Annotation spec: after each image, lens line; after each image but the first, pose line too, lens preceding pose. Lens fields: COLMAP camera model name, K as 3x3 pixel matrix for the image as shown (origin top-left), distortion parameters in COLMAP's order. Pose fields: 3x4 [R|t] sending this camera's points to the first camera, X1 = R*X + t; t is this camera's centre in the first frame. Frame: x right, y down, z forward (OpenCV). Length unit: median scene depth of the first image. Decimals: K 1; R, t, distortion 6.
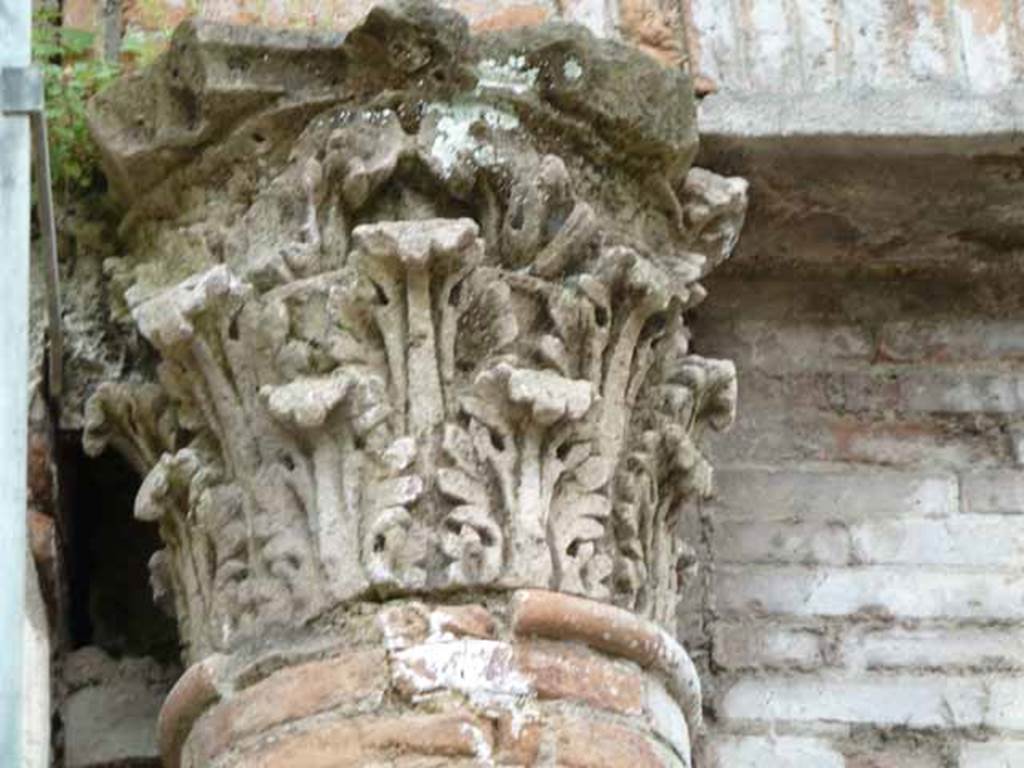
lens RADIAL K [[2934.7, 0, 512.0], [0, 2934.7, 384.0], [0, 0, 1]] dist [0.080383, 0.176817]
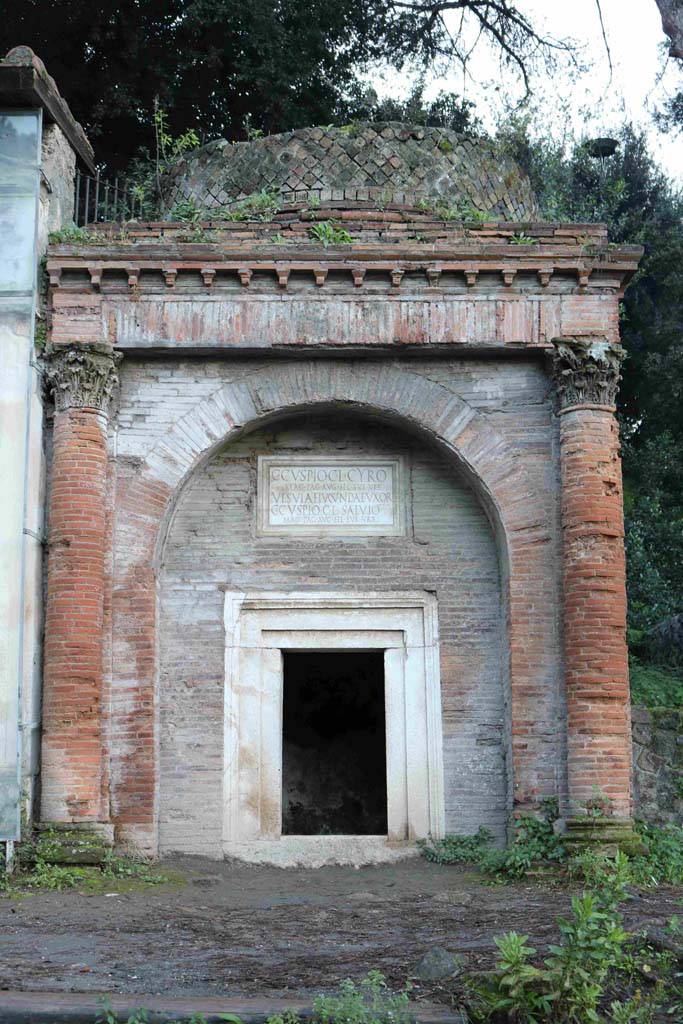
lens RADIAL K [[1421.0, 0, 341.5], [0, 1421.0, 512.0], [0, 0, 1]] dist [-0.116058, 0.025082]
pose [[0.995043, 0.044718, -0.088819, 1.252871], [-0.013040, 0.944149, 0.329260, -1.130564], [0.098582, -0.326470, 0.940052, -3.384405]]
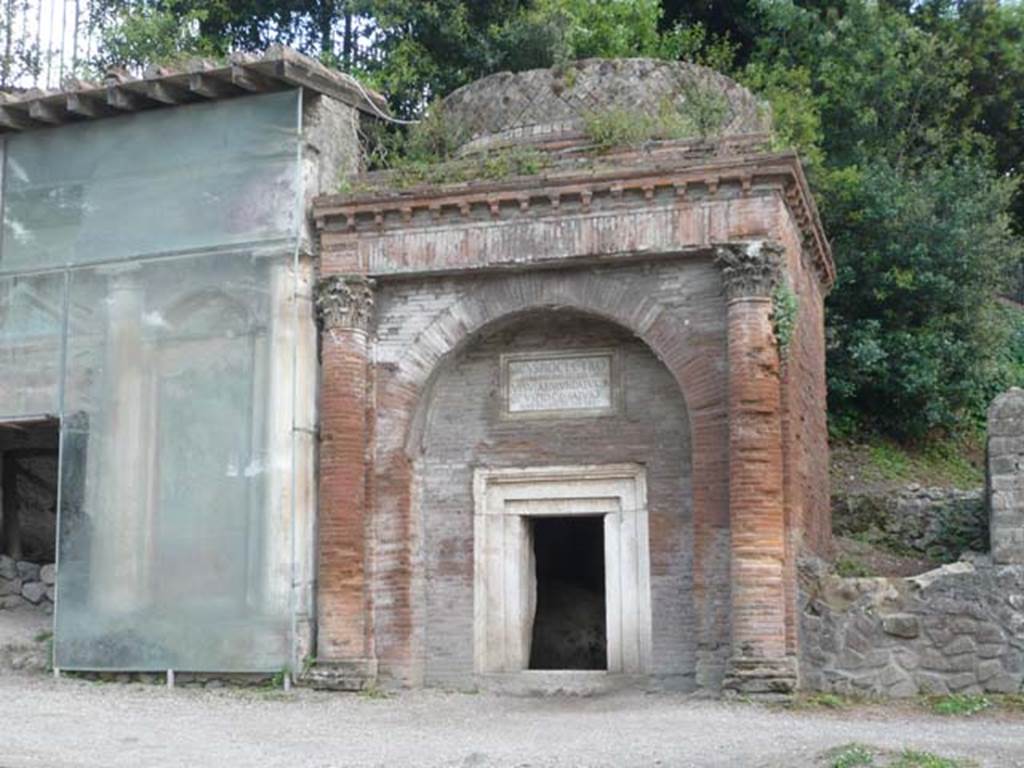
lens RADIAL K [[1460.4, 0, 514.1], [0, 1460.4, 401.4], [0, 0, 1]] dist [-0.157270, 0.006906]
pose [[0.918109, 0.003086, -0.396317, 2.968277], [0.145841, 0.927175, 0.345076, -1.580946], [0.368520, -0.374617, 0.850797, -3.906219]]
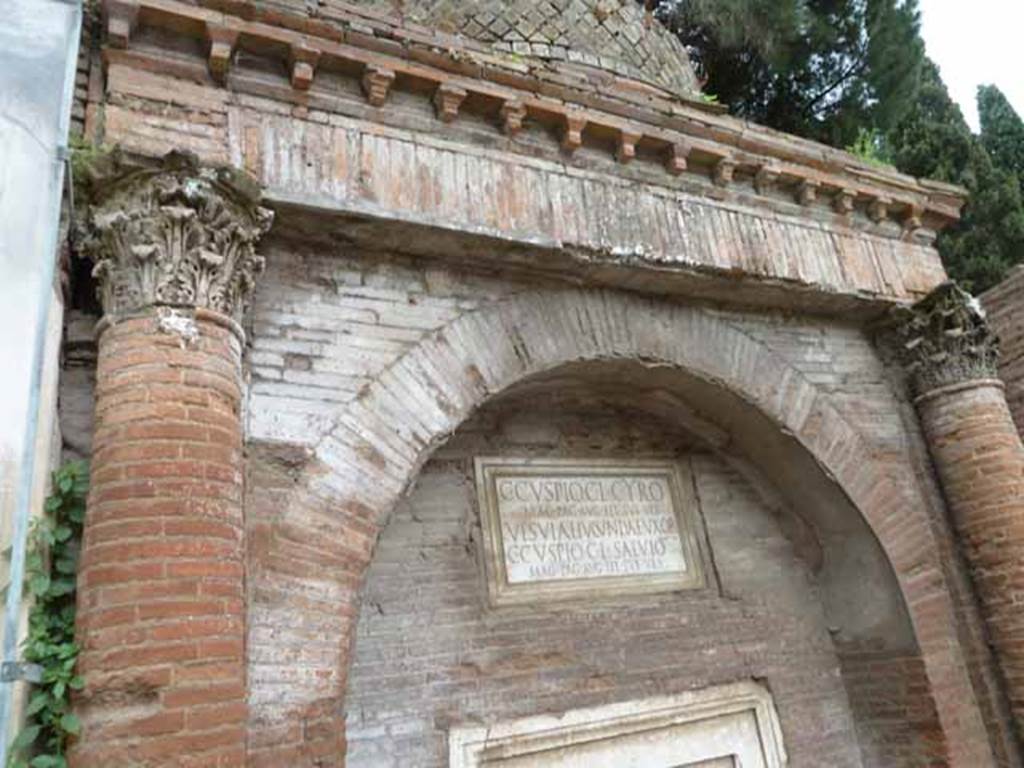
lens RADIAL K [[760.0, 0, 512.0], [0, 760.0, 384.0], [0, 0, 1]] dist [-0.035853, -0.001282]
pose [[0.930907, 0.086580, 0.354847, 0.042103], [-0.132349, 0.985437, 0.106765, 0.008057], [-0.340436, -0.146352, 0.928808, -0.084471]]
